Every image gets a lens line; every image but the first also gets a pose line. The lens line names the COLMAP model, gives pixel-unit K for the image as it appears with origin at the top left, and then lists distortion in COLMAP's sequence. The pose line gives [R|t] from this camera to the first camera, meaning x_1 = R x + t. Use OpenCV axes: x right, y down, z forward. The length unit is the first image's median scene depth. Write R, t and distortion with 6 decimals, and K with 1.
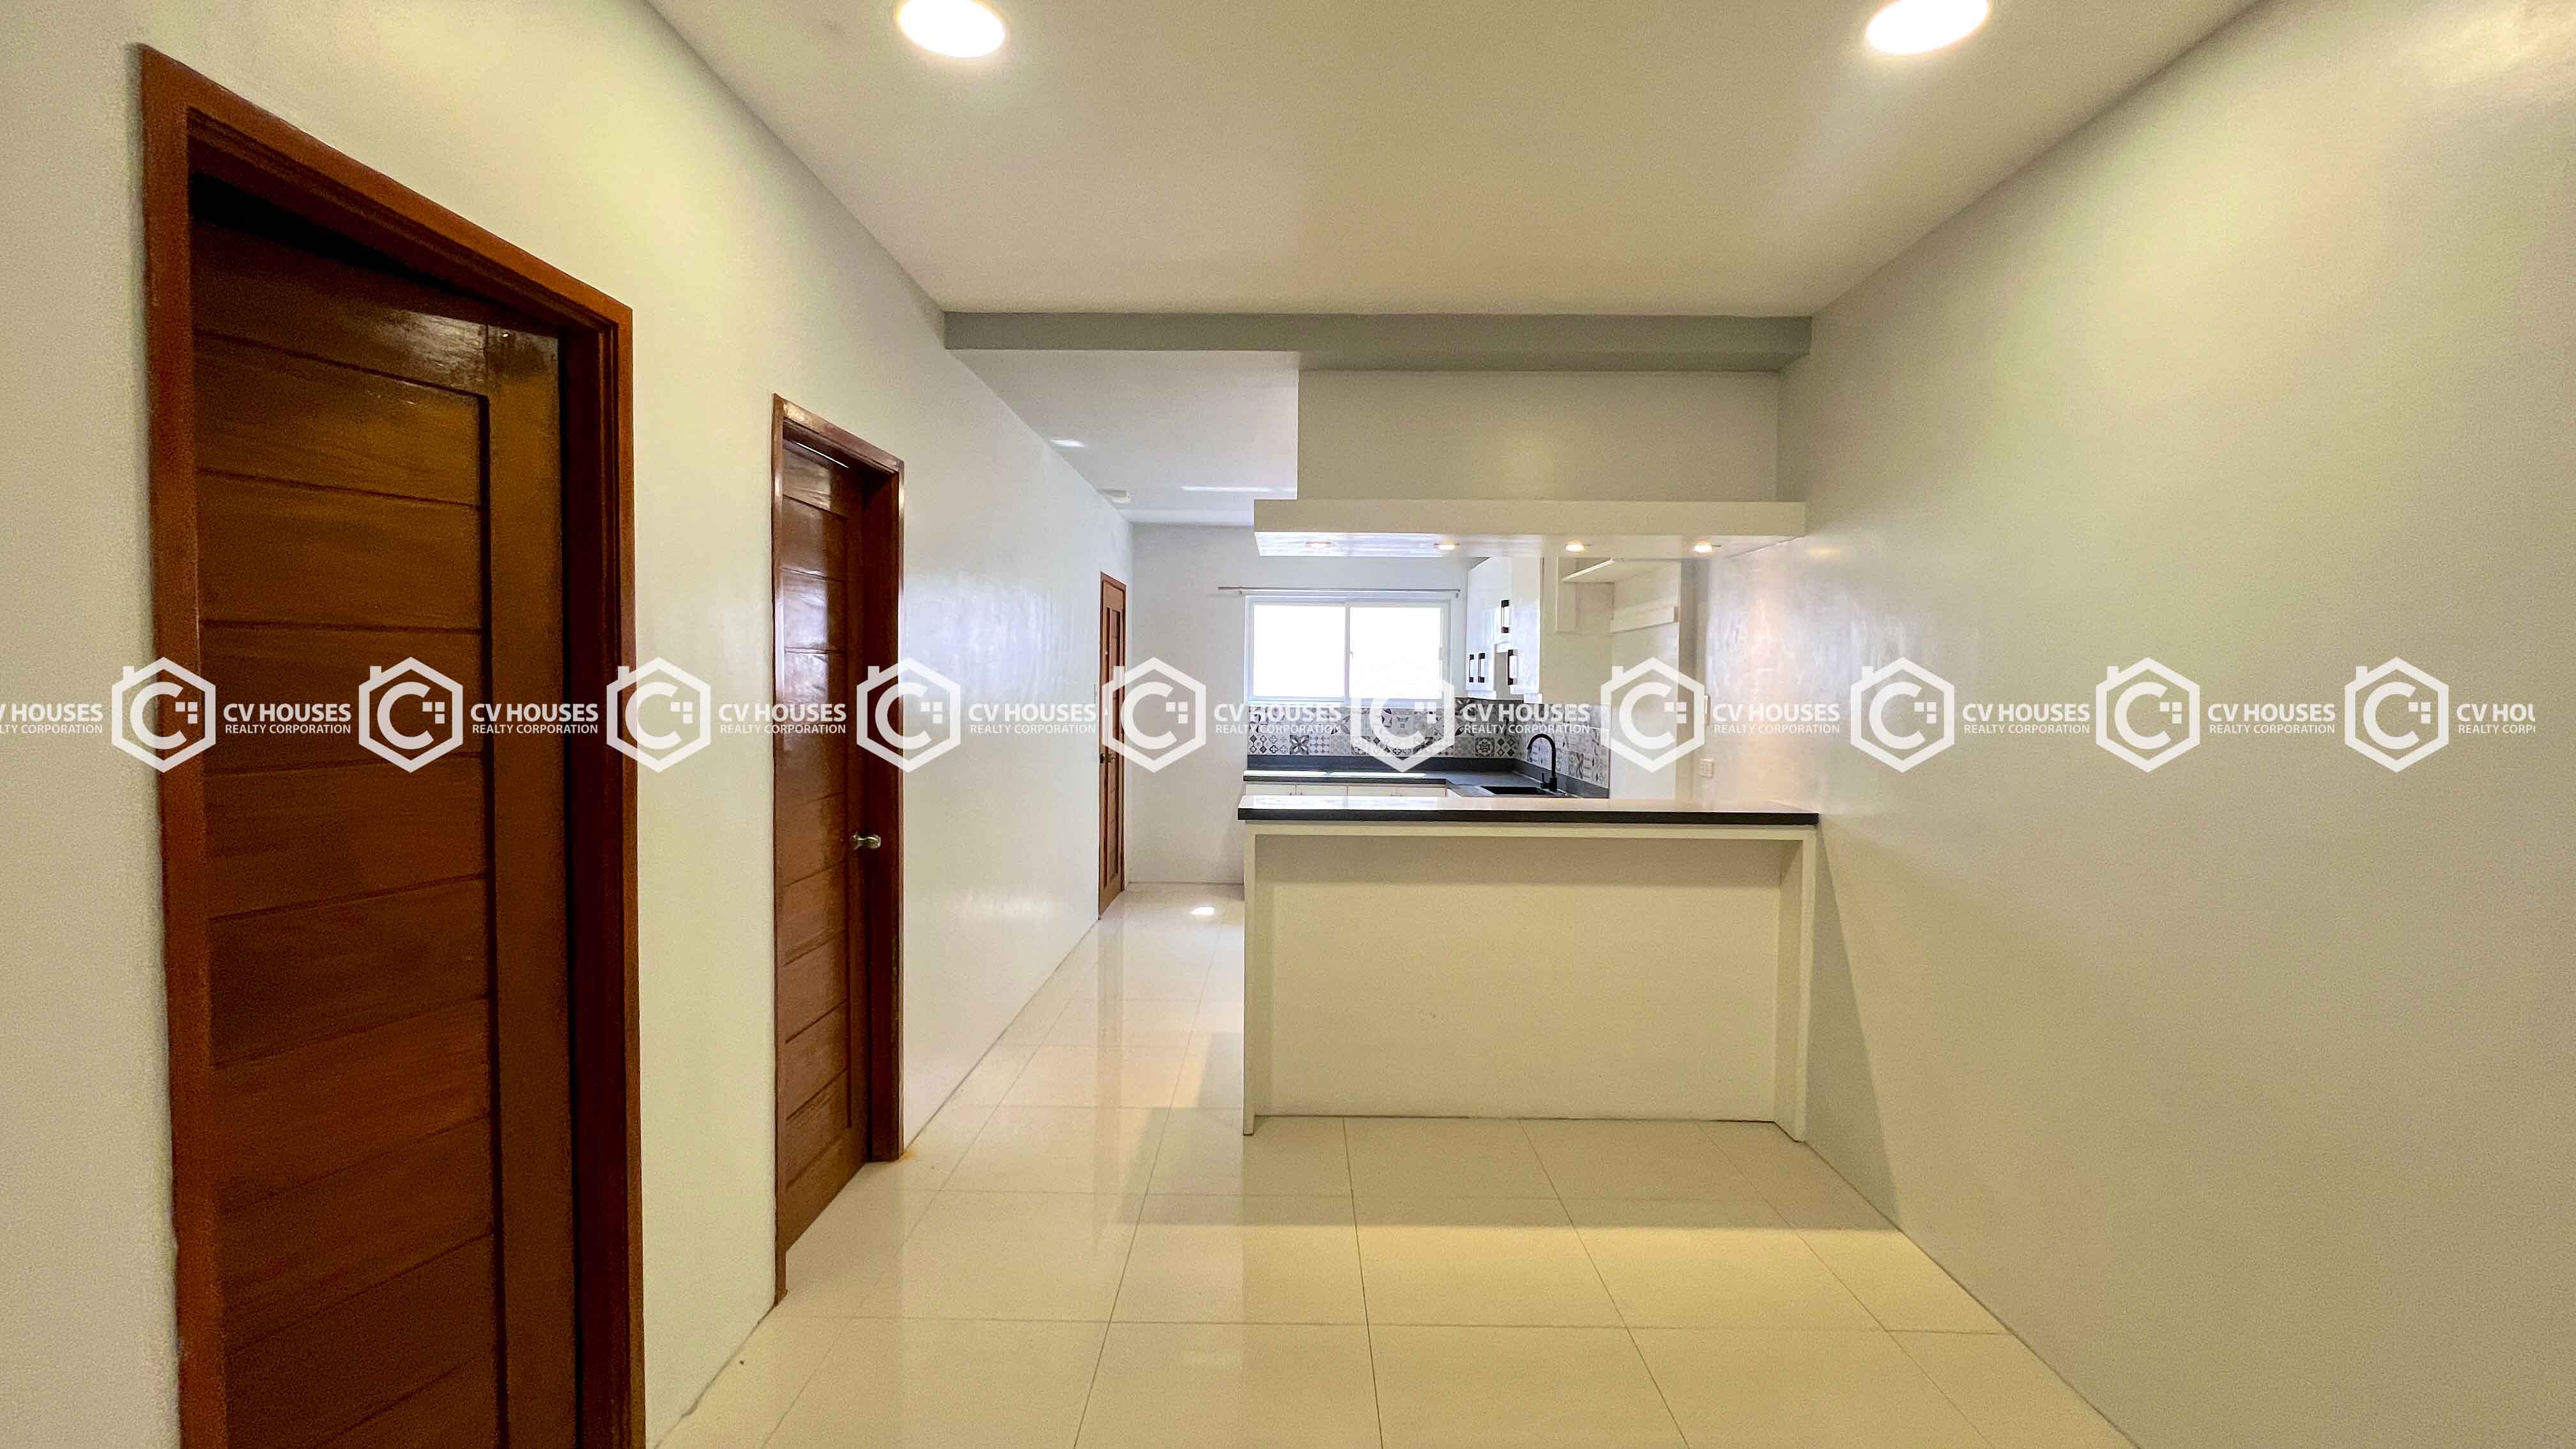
lens RADIAL K [[1012.2, 0, 1288.0], [0, 1012.2, 724.5], [0, 0, 1]] dist [-0.000481, -0.000036]
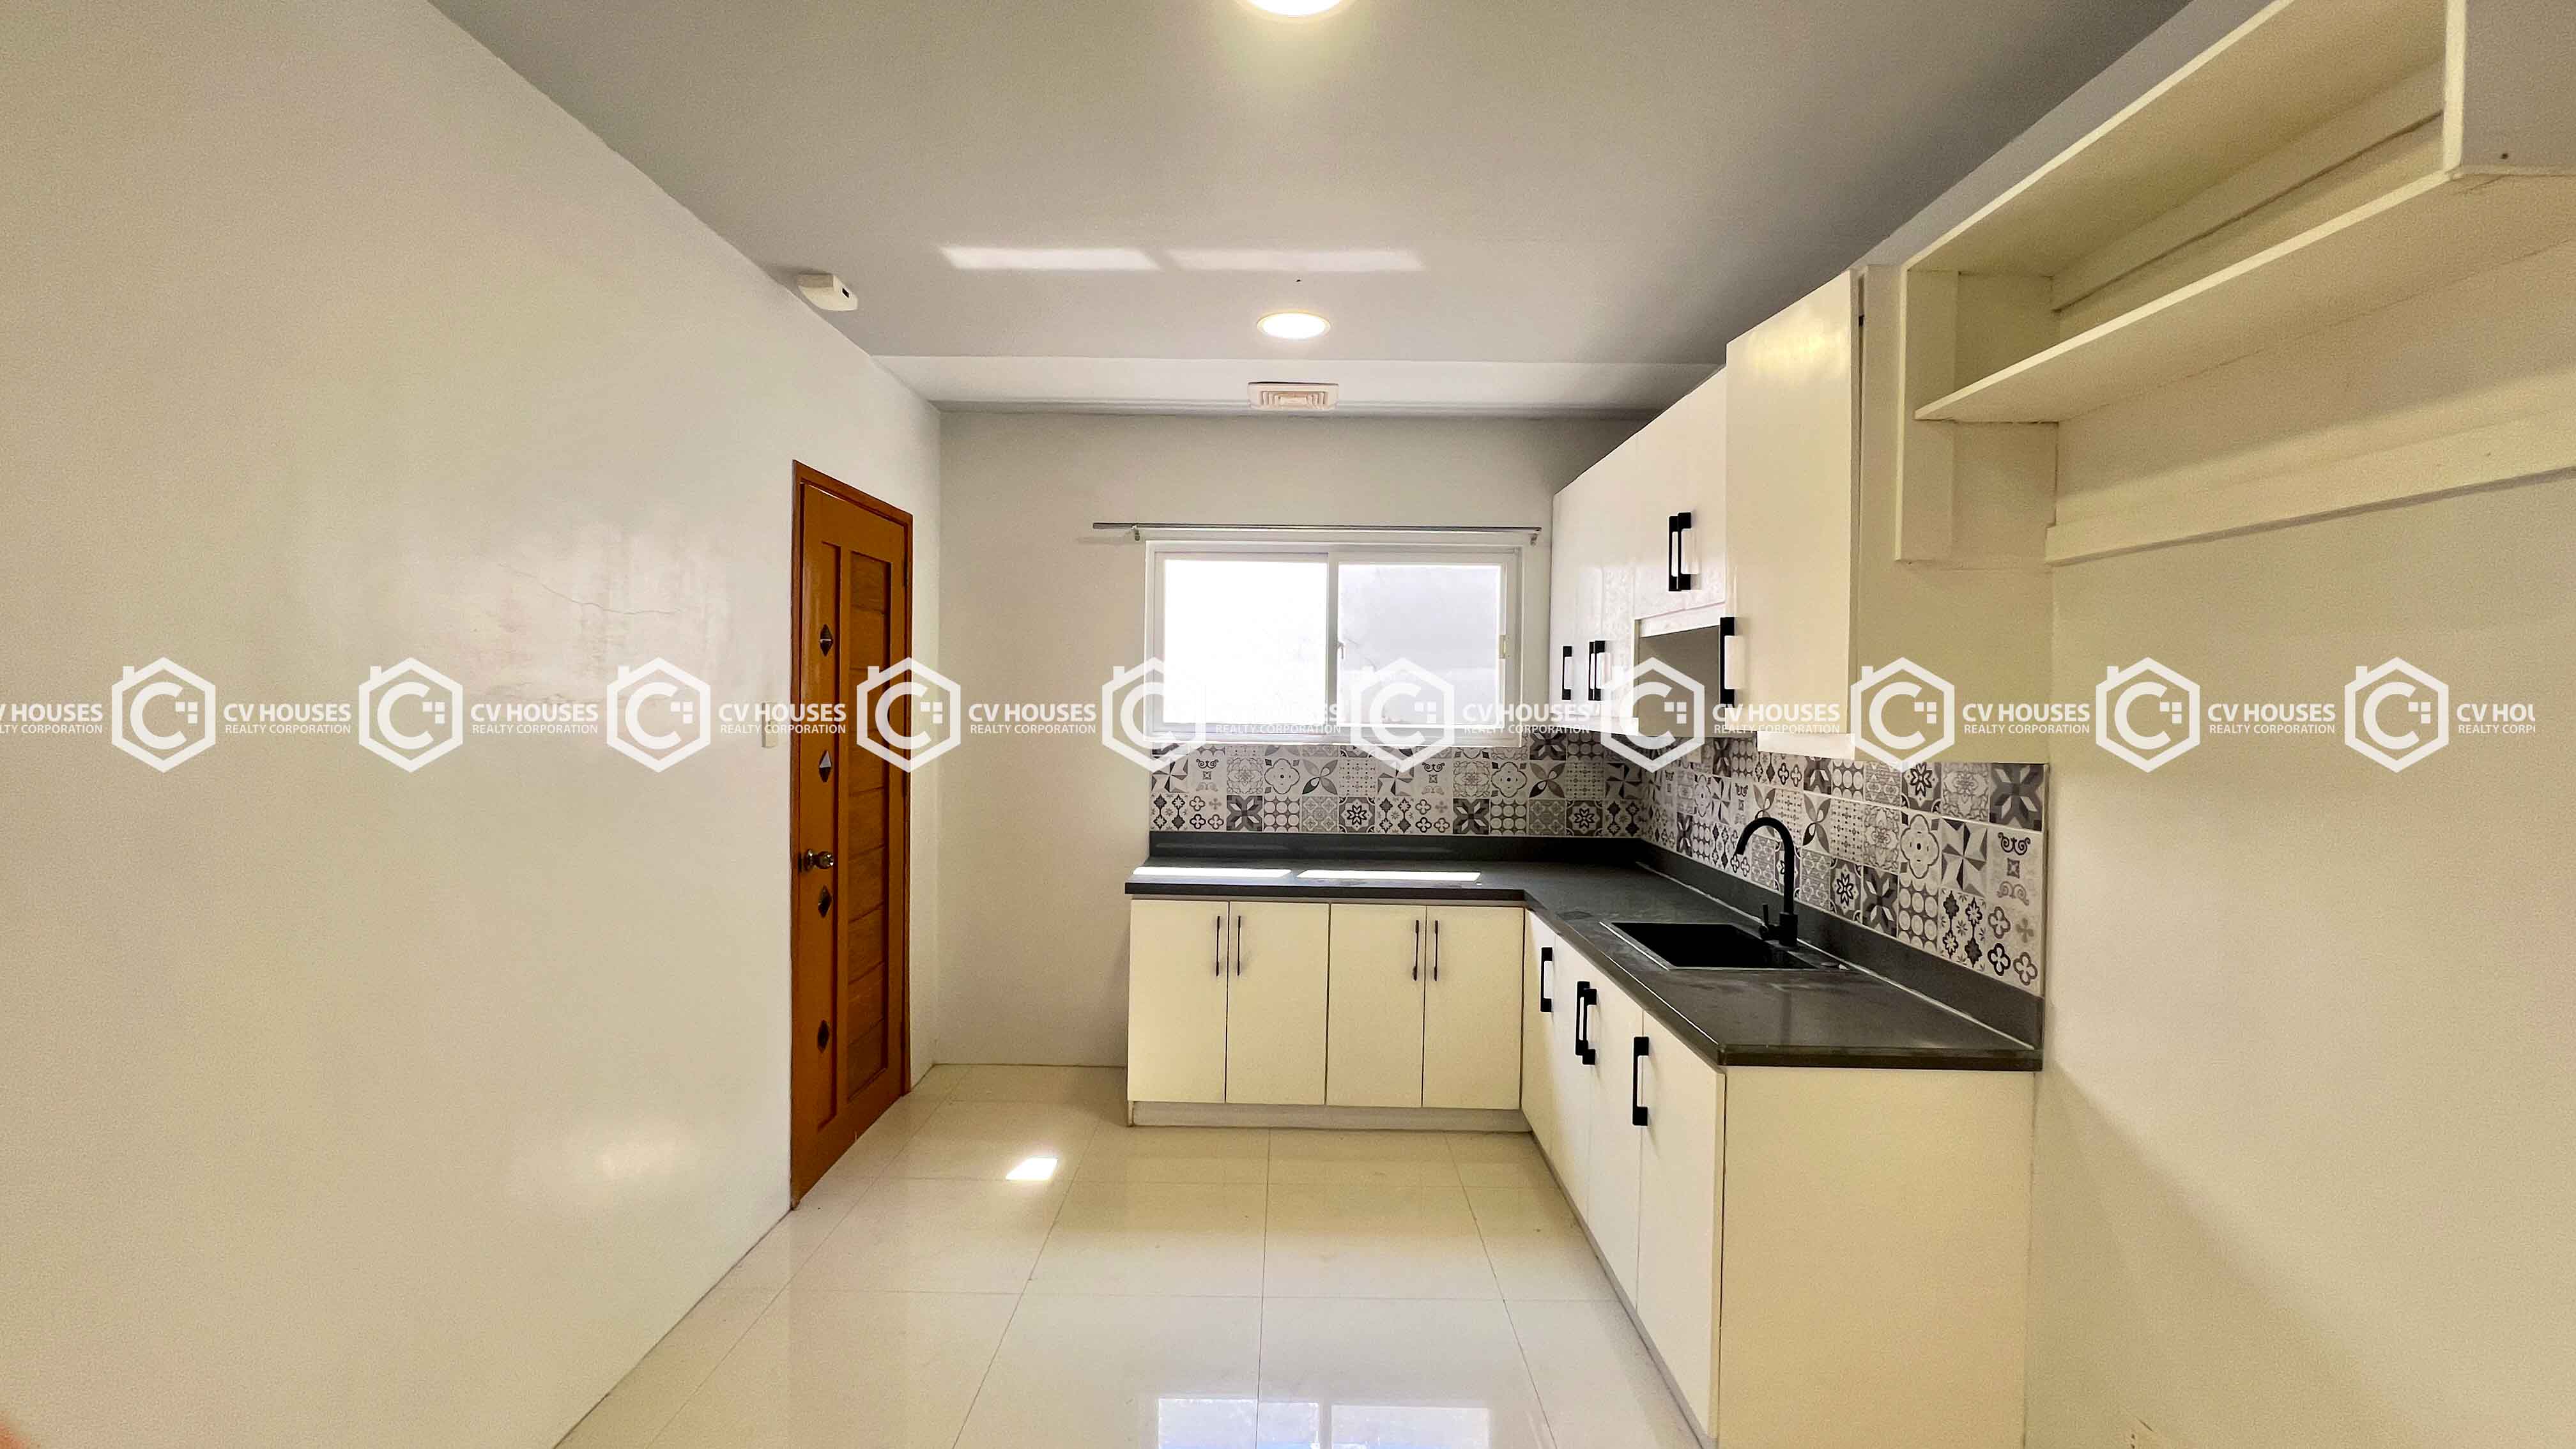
lens RADIAL K [[1018.4, 0, 1288.0], [0, 1018.4, 724.5], [0, 0, 1]] dist [0.000448, 0.000033]
pose [[0.999997, 0.001799, 0.001587, 0.034290], [-0.001772, 0.999853, -0.017041, -0.018912], [-0.001618, 0.017038, 0.999854, 0.457080]]
